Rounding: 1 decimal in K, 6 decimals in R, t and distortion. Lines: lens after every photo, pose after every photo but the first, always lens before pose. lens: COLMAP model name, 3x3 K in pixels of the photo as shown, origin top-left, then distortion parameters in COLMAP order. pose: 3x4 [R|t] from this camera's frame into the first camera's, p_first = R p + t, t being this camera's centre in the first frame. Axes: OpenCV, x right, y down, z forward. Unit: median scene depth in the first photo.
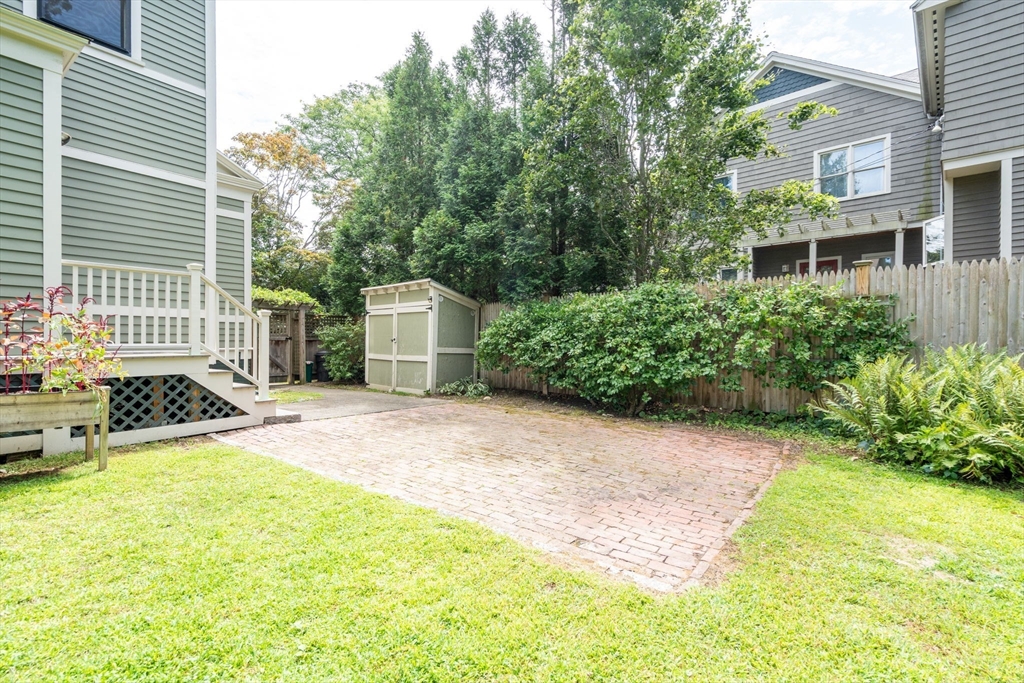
lens RADIAL K [[464.9, 0, 510.1], [0, 464.9, 343.8], [0, 0, 1]] dist [-0.005531, -0.002407]
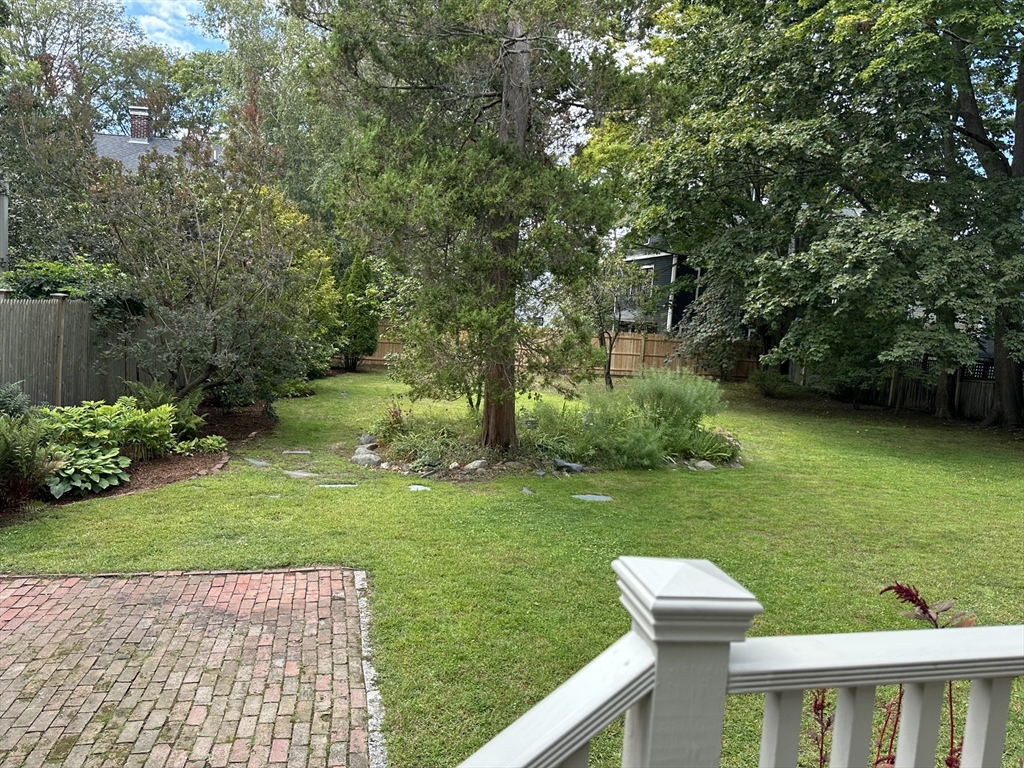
lens RADIAL K [[729.9, 0, 501.9], [0, 729.9, 379.7], [0, 0, 1]] dist [0.053198, -0.034549]
pose [[-0.754085, -0.114603, 0.646700, -0.904550], [-0.052367, 0.992015, 0.114735, -0.277183], [-0.654685, 0.052654, -0.754065, 1.367947]]
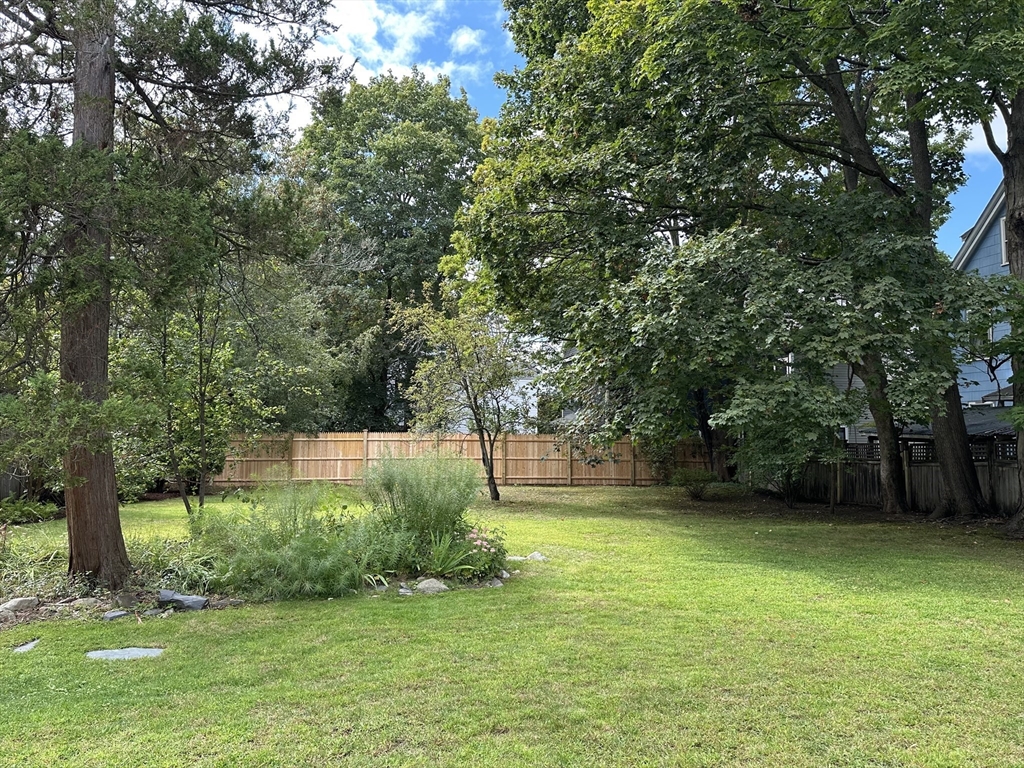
lens RADIAL K [[729.9, 0, 501.2], [0, 729.9, 386.5], [0, 0, 1]] dist [0.053198, -0.034549]
pose [[-0.730510, 0.037304, 0.681882, -1.146682], [0.004024, 0.998725, -0.050327, -0.101279], [-0.682890, -0.034020, -0.729728, 0.104661]]
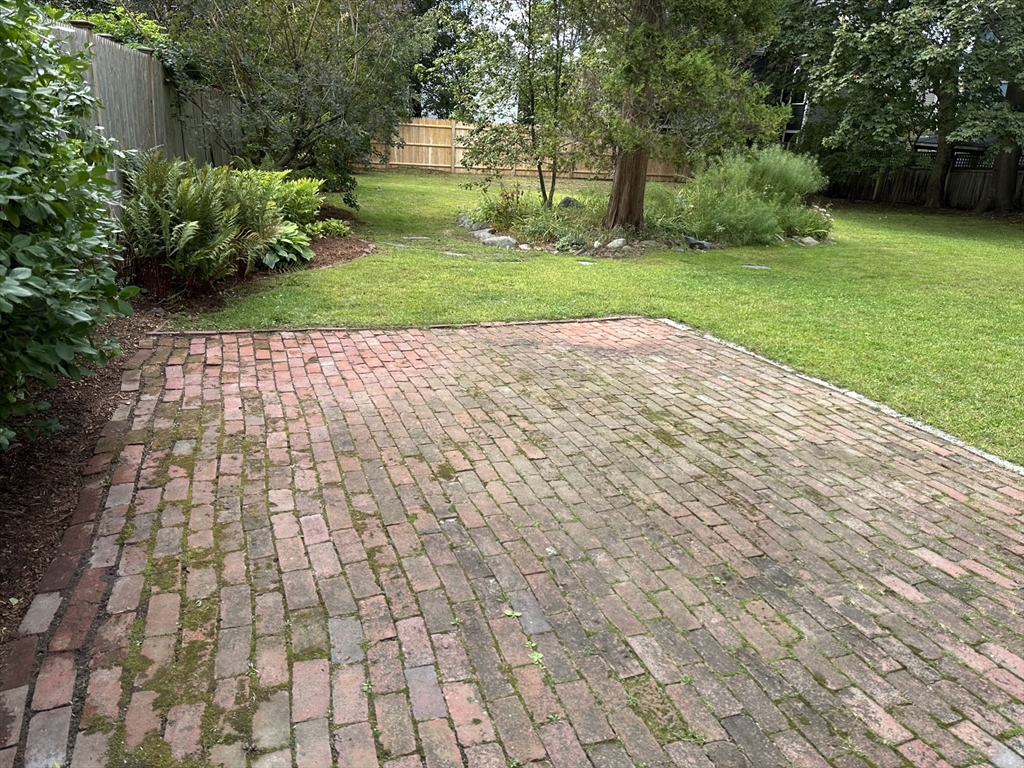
lens RADIAL K [[729.9, 0, 507.9], [0, 729.9, 382.1], [0, 0, 1]] dist [0.053198, -0.034549]
pose [[-0.841790, -0.222944, 0.491615, -0.296540], [-0.050790, 0.939399, 0.339044, -0.085325], [-0.537410, 0.260435, -0.802100, 1.834459]]
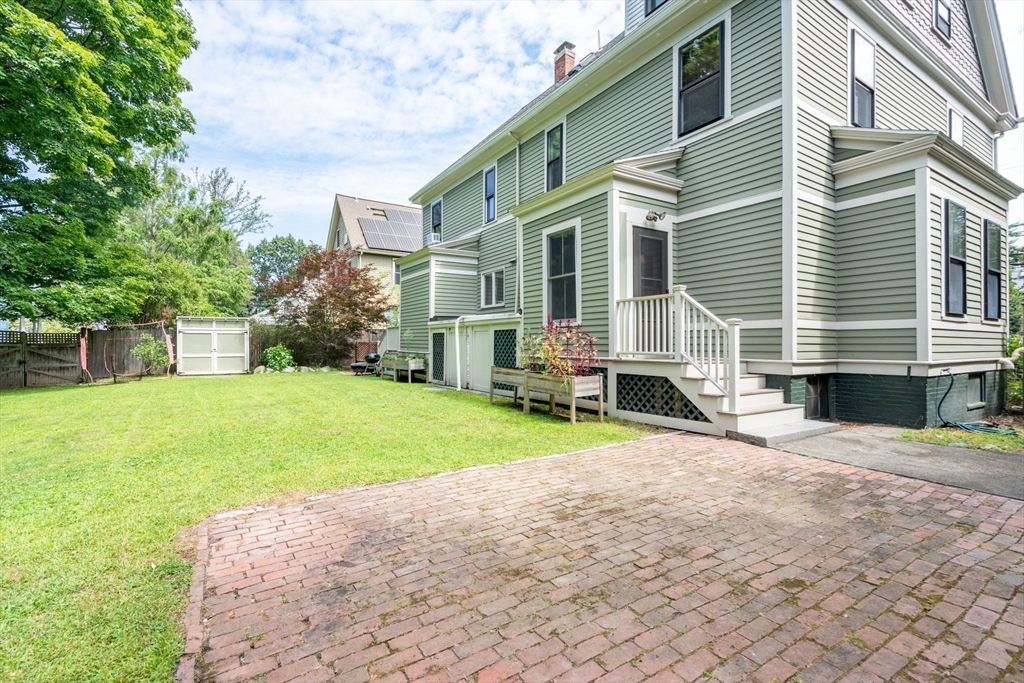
lens RADIAL K [[464.9, 0, 502.2], [0, 464.9, 338.7], [0, 0, 1]] dist [-0.005531, -0.002407]
pose [[-0.353745, -0.017365, -0.935181, 0.700679], [-0.016808, 0.999784, -0.012207, -0.014176], [0.935191, 0.011400, -0.353960, 1.181407]]
